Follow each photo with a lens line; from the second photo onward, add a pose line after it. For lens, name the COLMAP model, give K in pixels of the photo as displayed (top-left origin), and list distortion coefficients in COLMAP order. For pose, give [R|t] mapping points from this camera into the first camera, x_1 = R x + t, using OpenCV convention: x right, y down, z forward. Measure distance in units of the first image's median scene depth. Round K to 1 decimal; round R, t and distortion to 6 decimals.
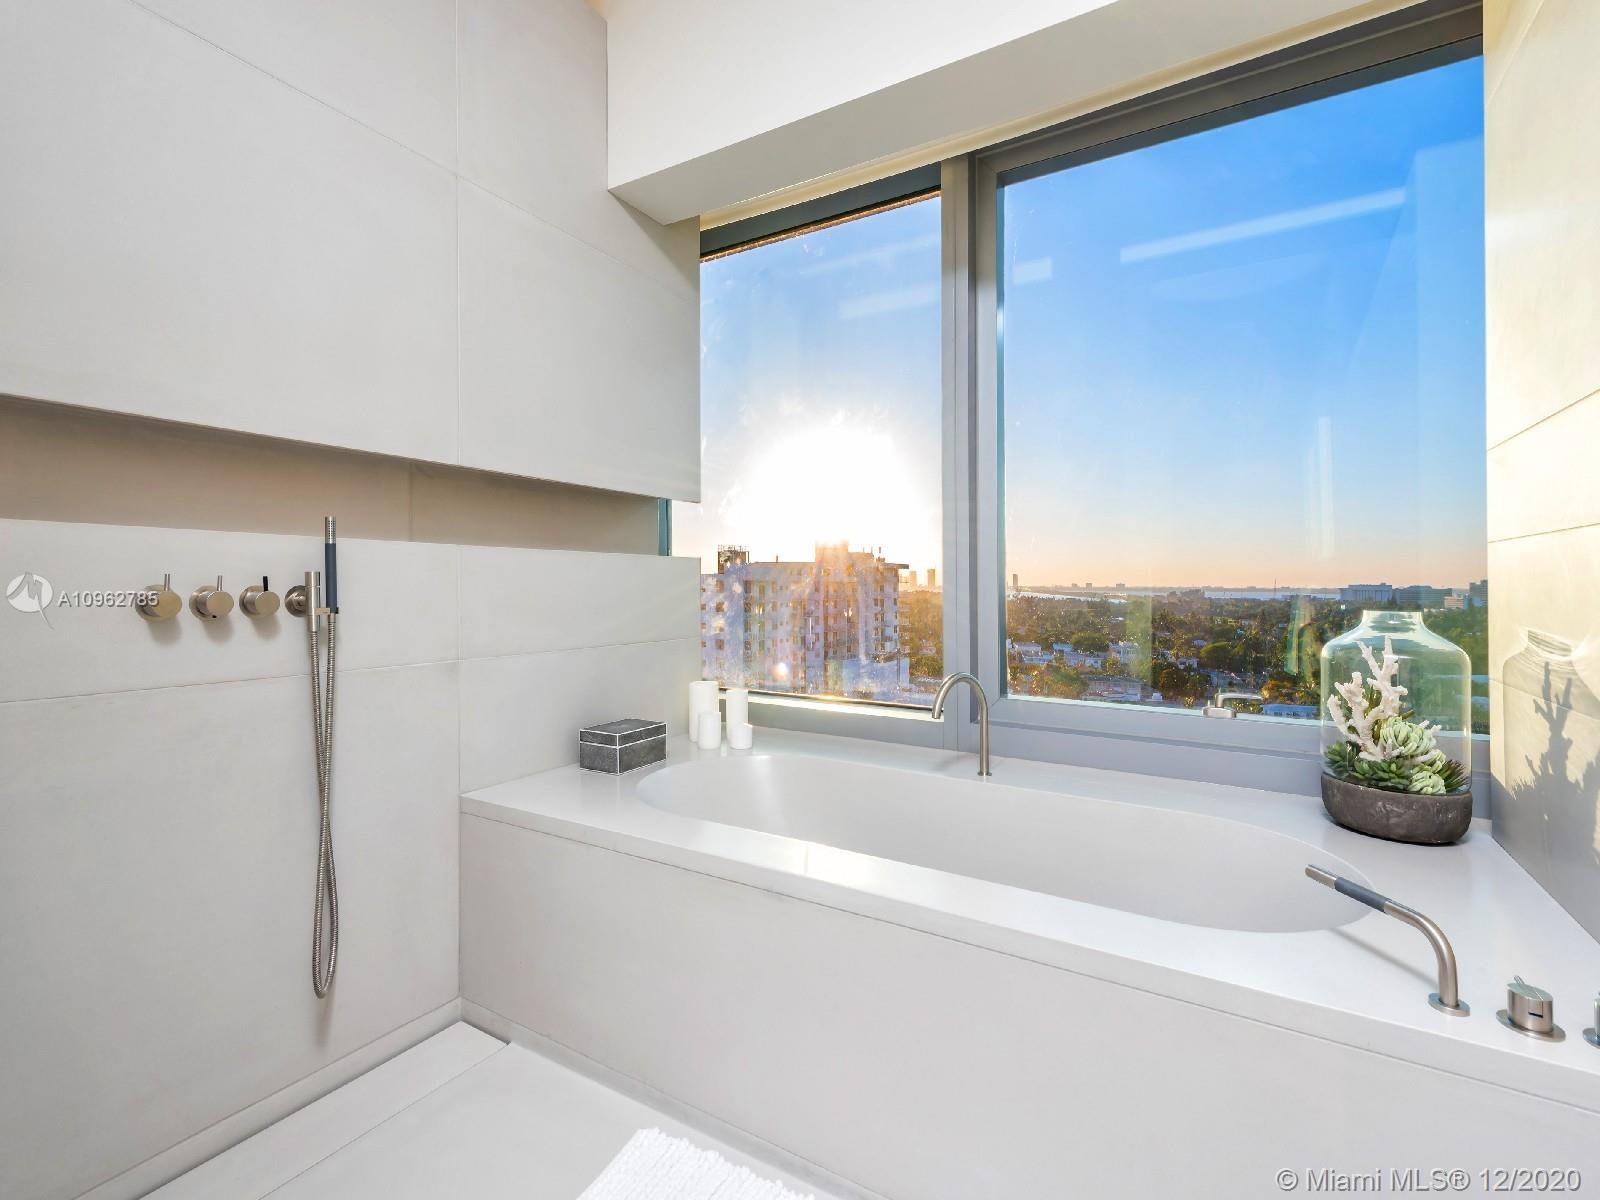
lens RADIAL K [[742.4, 0, 800.8], [0, 742.4, 593.1], [0, 0, 1]] dist [-0.003290, -0.000367]
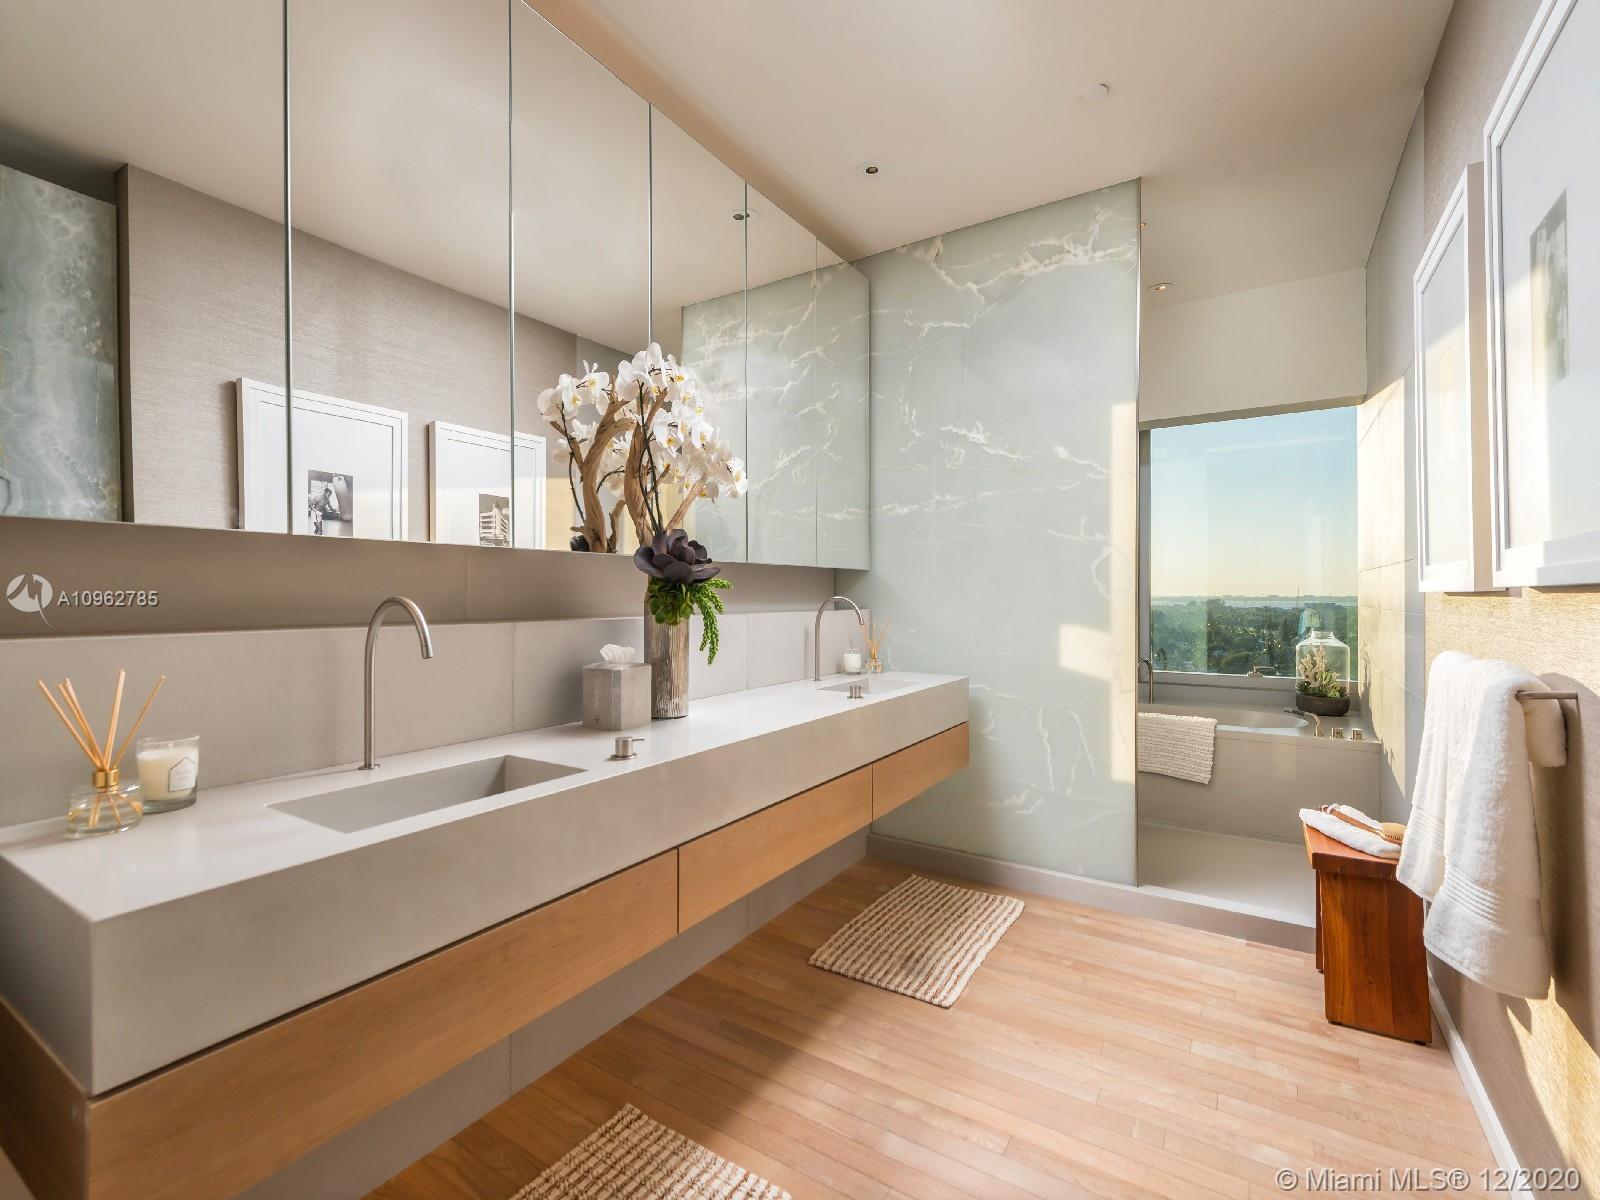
lens RADIAL K [[742.4, 0, 795.2], [0, 742.4, 602.6], [0, 0, 1]] dist [-0.003290, -0.000367]
pose [[0.999602, -0.009409, -0.026586, -1.014620], [0.009277, 0.999944, -0.005053, -0.082545], [0.026632, 0.004804, 0.999634, -1.704518]]
